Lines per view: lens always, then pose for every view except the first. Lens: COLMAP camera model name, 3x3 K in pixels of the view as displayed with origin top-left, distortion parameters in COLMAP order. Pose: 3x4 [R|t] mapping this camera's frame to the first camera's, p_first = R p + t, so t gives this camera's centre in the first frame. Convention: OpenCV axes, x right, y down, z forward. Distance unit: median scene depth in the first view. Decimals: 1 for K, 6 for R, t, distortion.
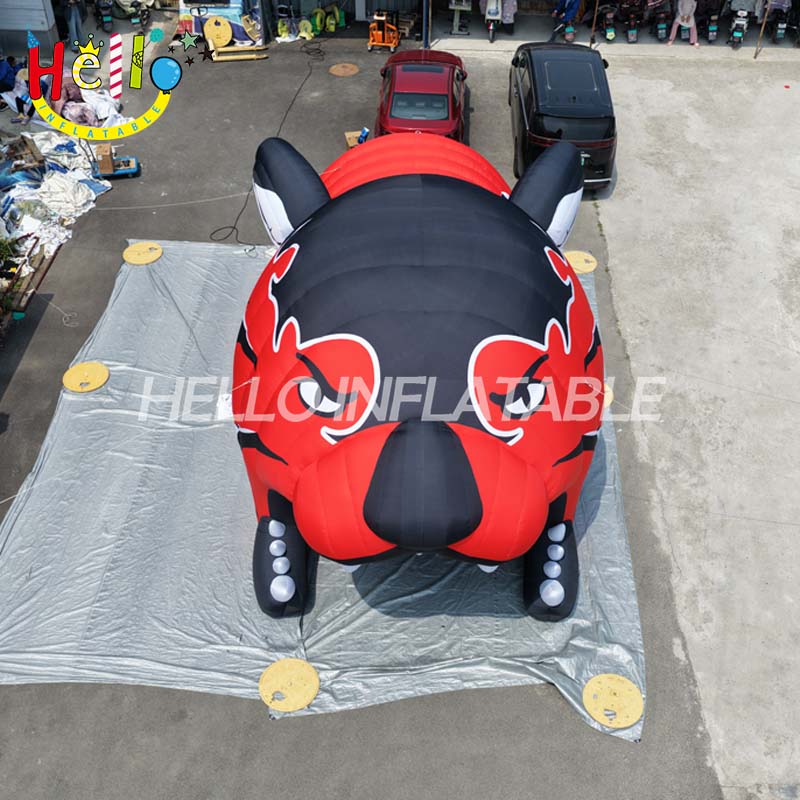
lens RADIAL K [[1013.2, 0, 400.0], [0, 1013.2, 400.0], [0, 0, 1]] dist [-0.015014, 0.069657]
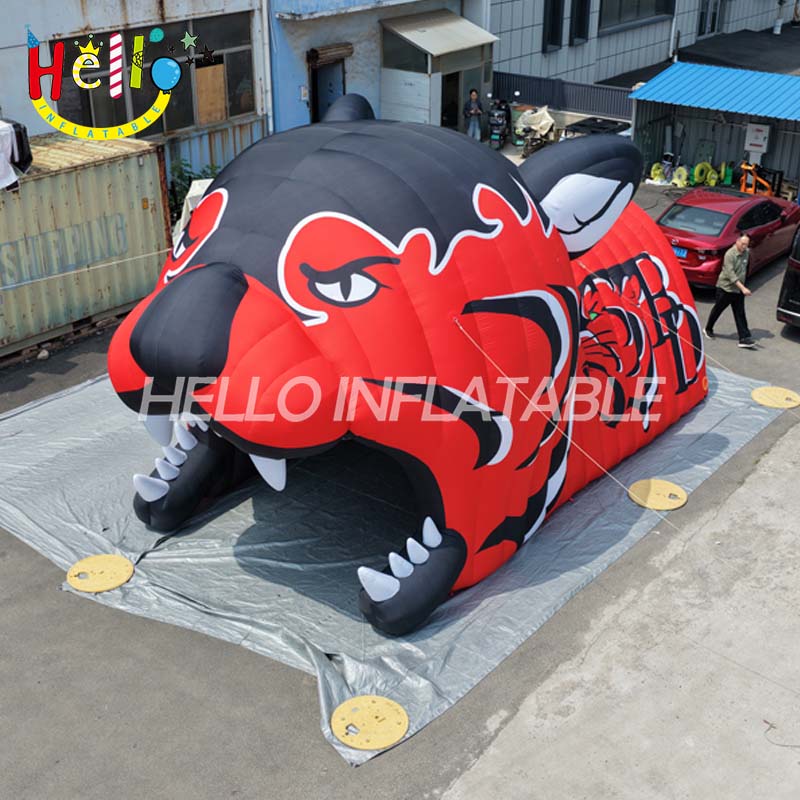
lens RADIAL K [[1173.8, 0, 400.0], [0, 1173.8, 400.0], [0, 0, 1]] dist [-0.013759, -0.002667]
pose [[0.811702, 0.241689, -0.531720, 0.608494], [-0.389425, 0.902434, -0.184287, 0.215170], [0.435302, 0.356651, 0.826627, 0.162362]]
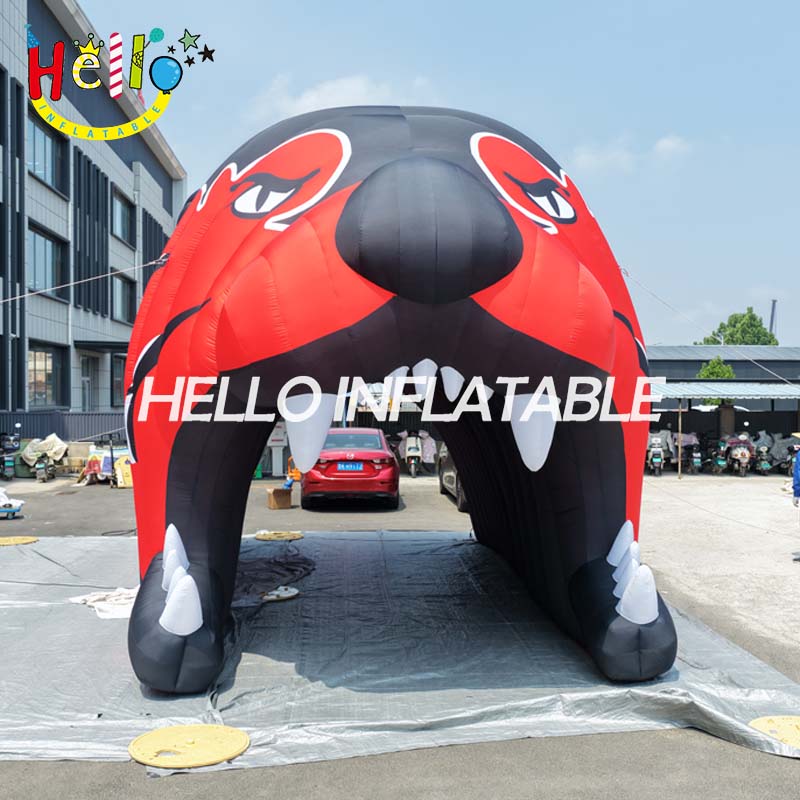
lens RADIAL K [[1013.2, 0, 400.0], [0, 1013.2, 400.0], [0, 0, 1]] dist [-0.015014, 0.069657]
pose [[0.993747, -0.021111, 0.109640, -0.053269], [0.090204, 0.730503, -0.676926, 0.477022], [-0.065802, 0.682583, 0.727840, 0.473774]]
